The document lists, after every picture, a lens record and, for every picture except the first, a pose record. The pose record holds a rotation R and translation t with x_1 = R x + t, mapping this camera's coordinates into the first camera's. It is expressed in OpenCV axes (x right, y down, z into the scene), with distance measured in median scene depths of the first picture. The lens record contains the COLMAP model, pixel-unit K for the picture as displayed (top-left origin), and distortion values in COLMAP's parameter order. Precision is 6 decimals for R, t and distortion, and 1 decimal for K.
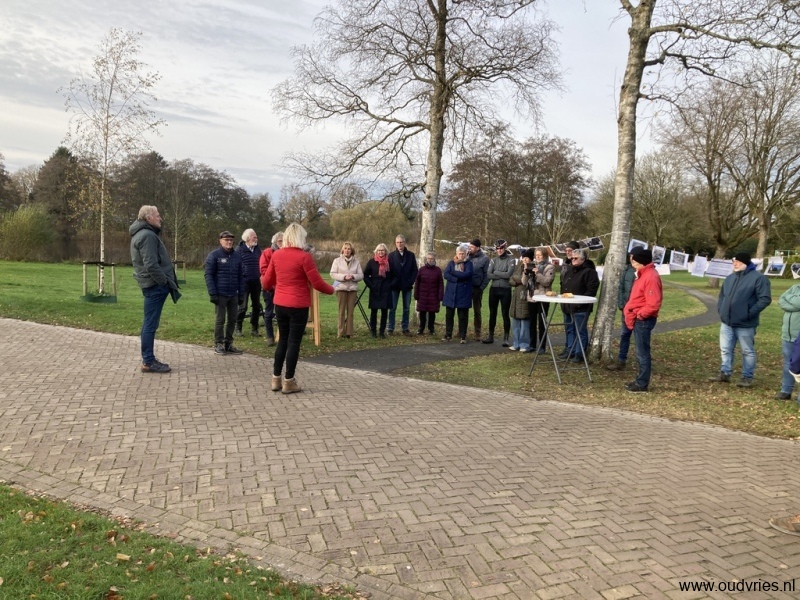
lens RADIAL K [[654.0, 0, 388.6], [0, 654.0, 307.1], [0, 0, 1]] dist [0.036306, -0.037631]
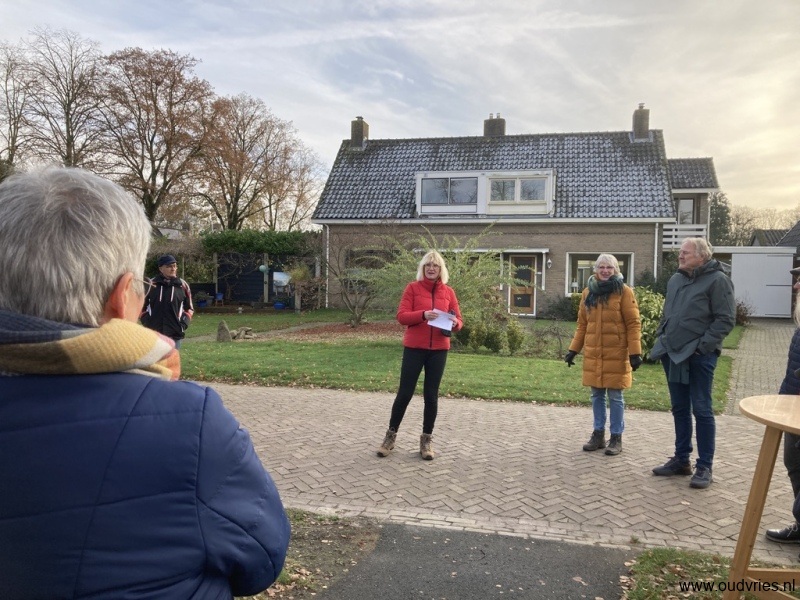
lens RADIAL K [[654.0, 0, 399.1], [0, 654.0, 303.8], [0, 0, 1]] dist [0.036306, -0.037631]
pose [[-0.962282, -0.059655, -0.265433, 0.112128], [-0.093169, 0.988927, 0.115508, -0.107590], [0.255604, 0.135881, -0.957185, 1.275659]]
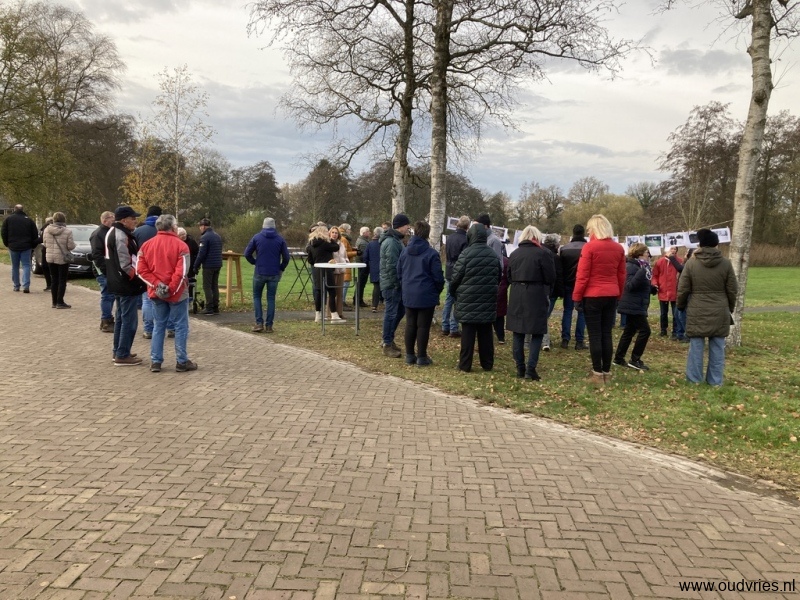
lens RADIAL K [[654.0, 0, 397.6], [0, 654.0, 295.7], [0, 0, 1]] dist [0.036306, -0.037631]
pose [[0.930292, 0.017821, -0.366386, 0.684020], [-0.023422, 0.999667, -0.010847, 0.045198], [0.366071, 0.018673, 0.930400, -0.050355]]
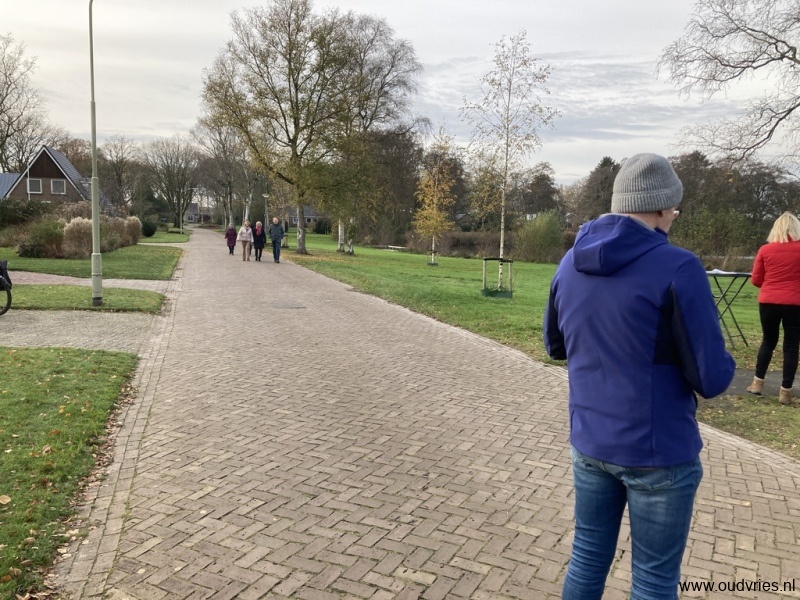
lens RADIAL K [[654.0, 0, 390.9], [0, 654.0, 295.7], [0, 0, 1]] dist [0.036306, -0.037631]
pose [[0.706687, 0.041900, -0.706285, 0.278483], [-0.058137, 0.998308, 0.001054, 0.000131], [0.705134, 0.040317, 0.707927, 0.224440]]
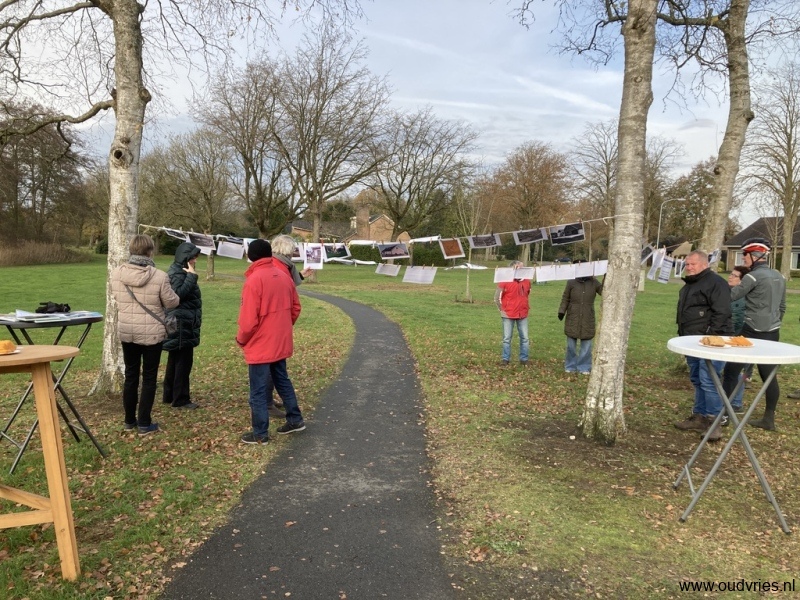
lens RADIAL K [[654.0, 0, 396.7], [0, 654.0, 289.8], [0, 0, 1]] dist [0.036306, -0.037631]
pose [[0.713300, -0.064753, 0.697861, -0.215023], [0.068899, 0.997378, 0.022121, -0.072660], [-0.697464, 0.032303, 0.715892, 0.706922]]
